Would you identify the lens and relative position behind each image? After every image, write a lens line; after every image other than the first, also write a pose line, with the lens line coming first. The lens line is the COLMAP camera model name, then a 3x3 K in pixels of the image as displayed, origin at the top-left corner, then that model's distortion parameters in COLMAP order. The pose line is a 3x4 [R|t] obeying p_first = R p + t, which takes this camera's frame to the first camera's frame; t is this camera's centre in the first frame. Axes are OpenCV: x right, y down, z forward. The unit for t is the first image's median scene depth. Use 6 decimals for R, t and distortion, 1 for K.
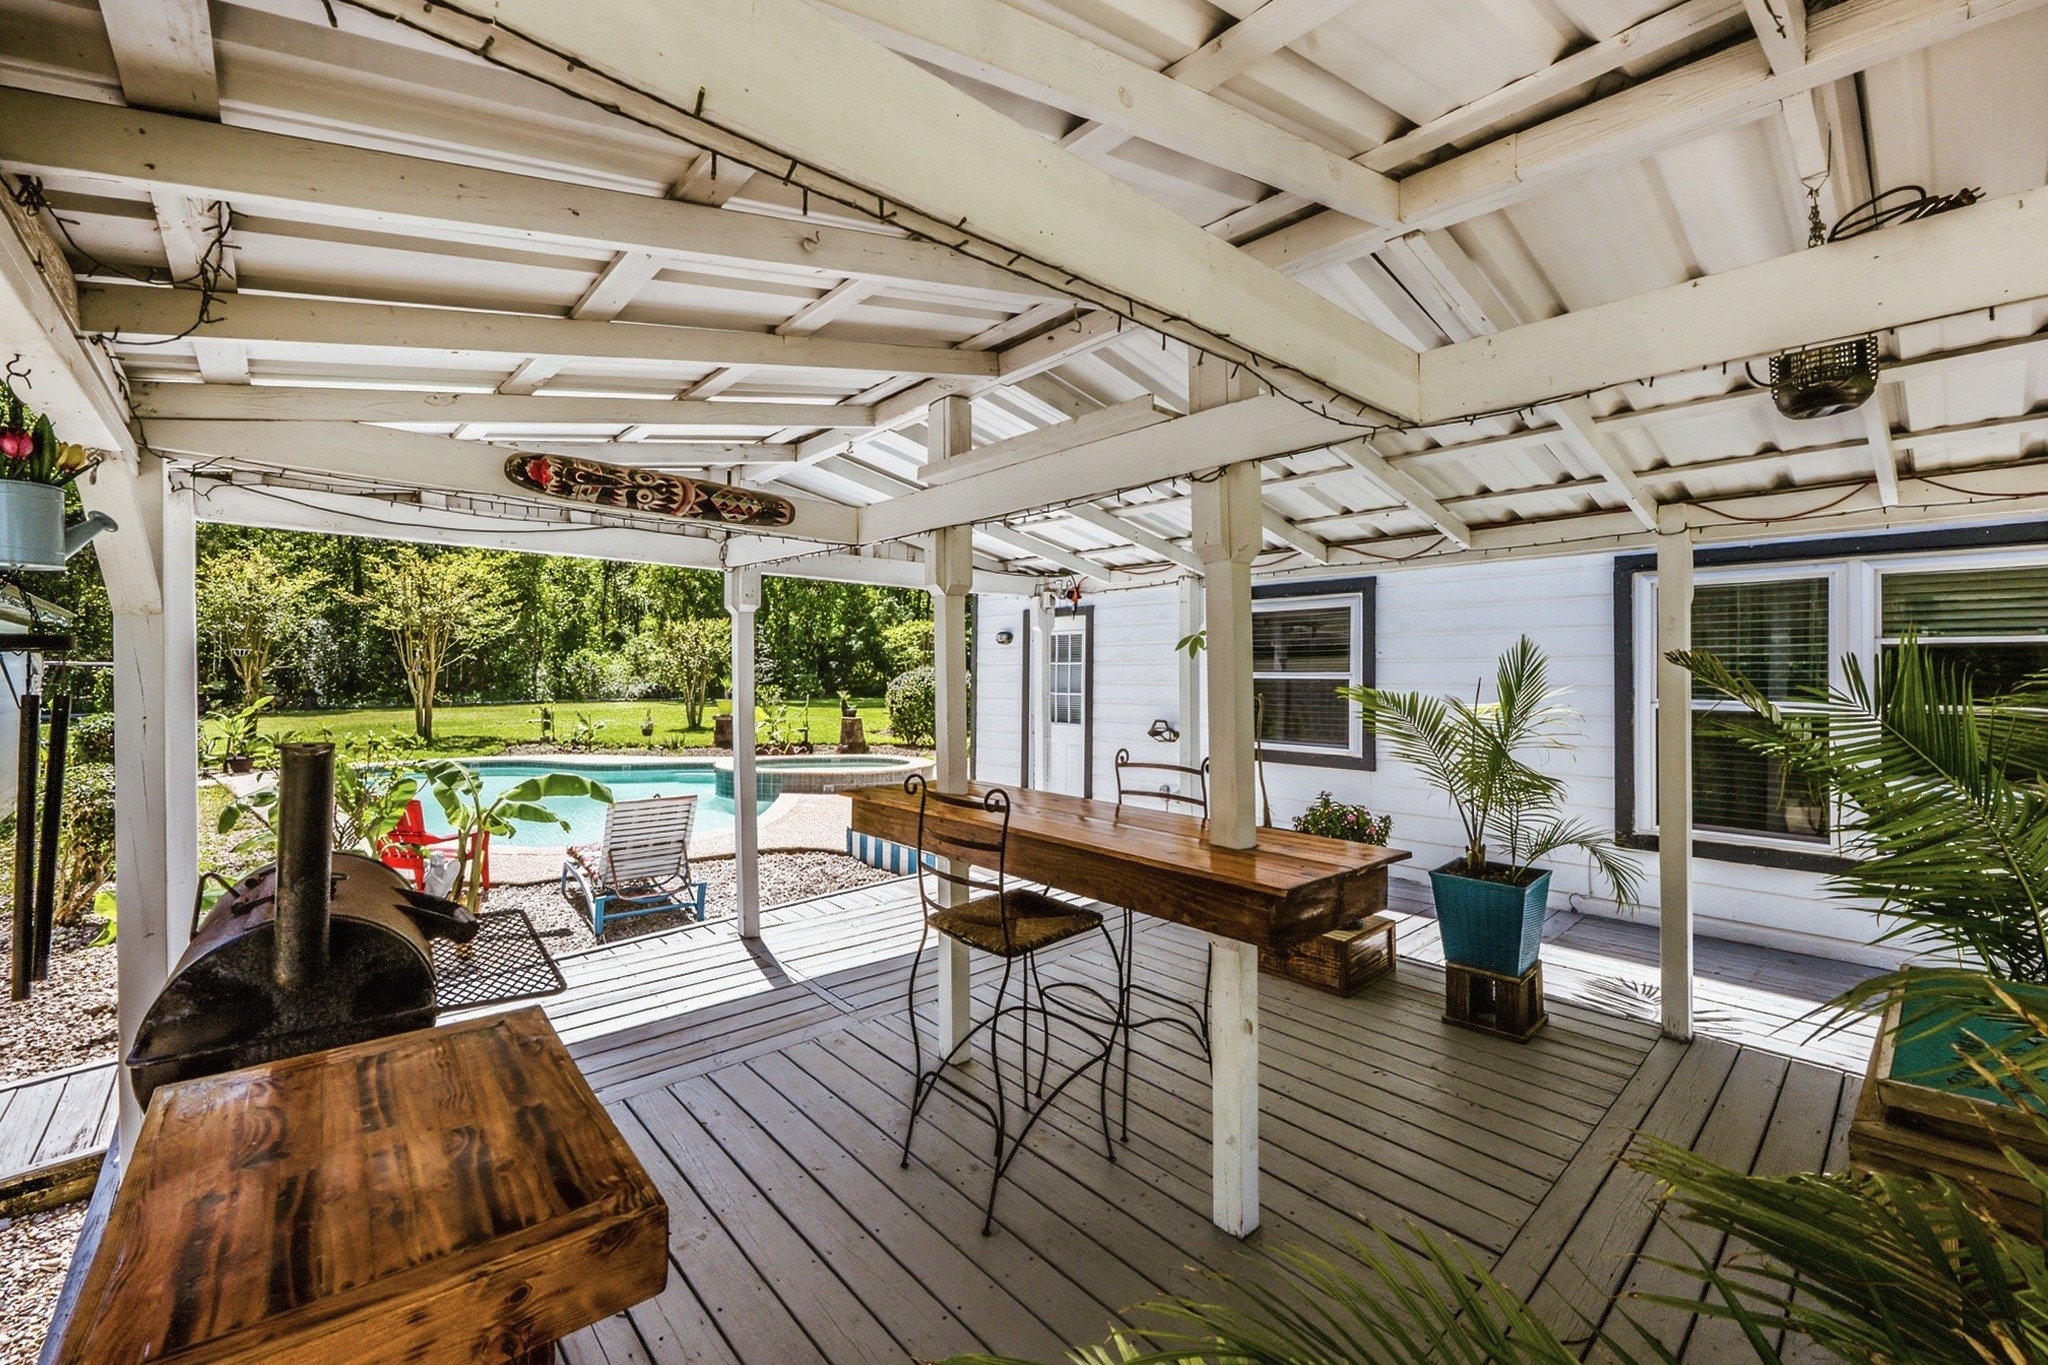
lens RADIAL K [[824.0, 0, 1018.4], [0, 824.0, 673.3], [0, 0, 1]] dist [-0.001883, -0.002355]
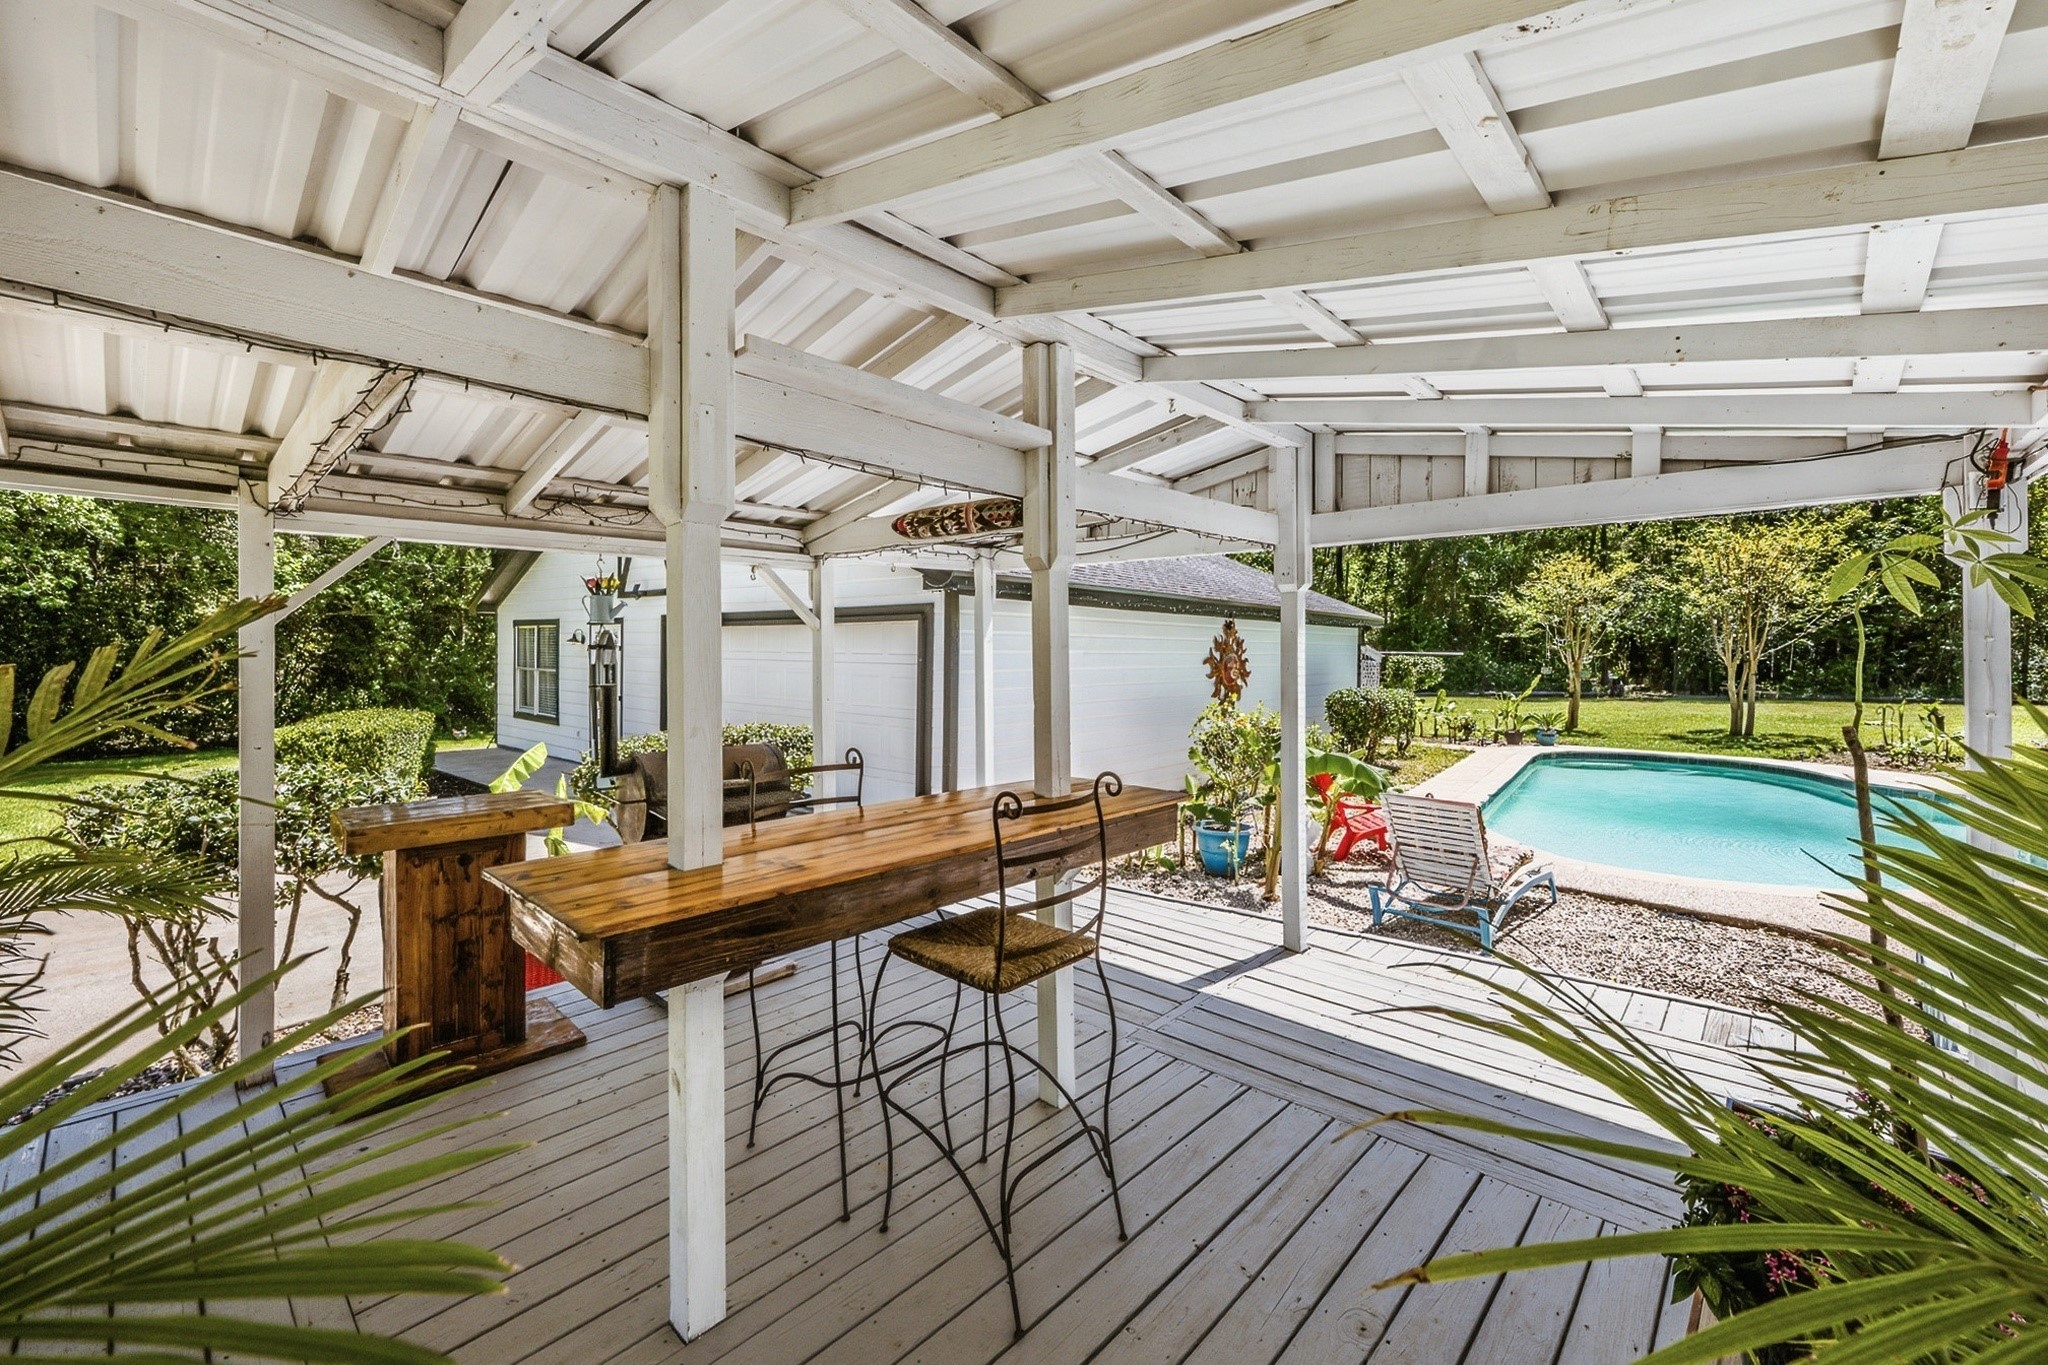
lens RADIAL K [[824.0, 0, 1017.6], [0, 824.0, 674.6], [0, 0, 1]] dist [-0.001883, -0.002355]
pose [[0.072852, 0.012075, -0.997270, 0.590514], [0.001502, 0.999924, 0.012217, 0.007611], [0.997342, -0.002388, 0.072828, 0.678052]]
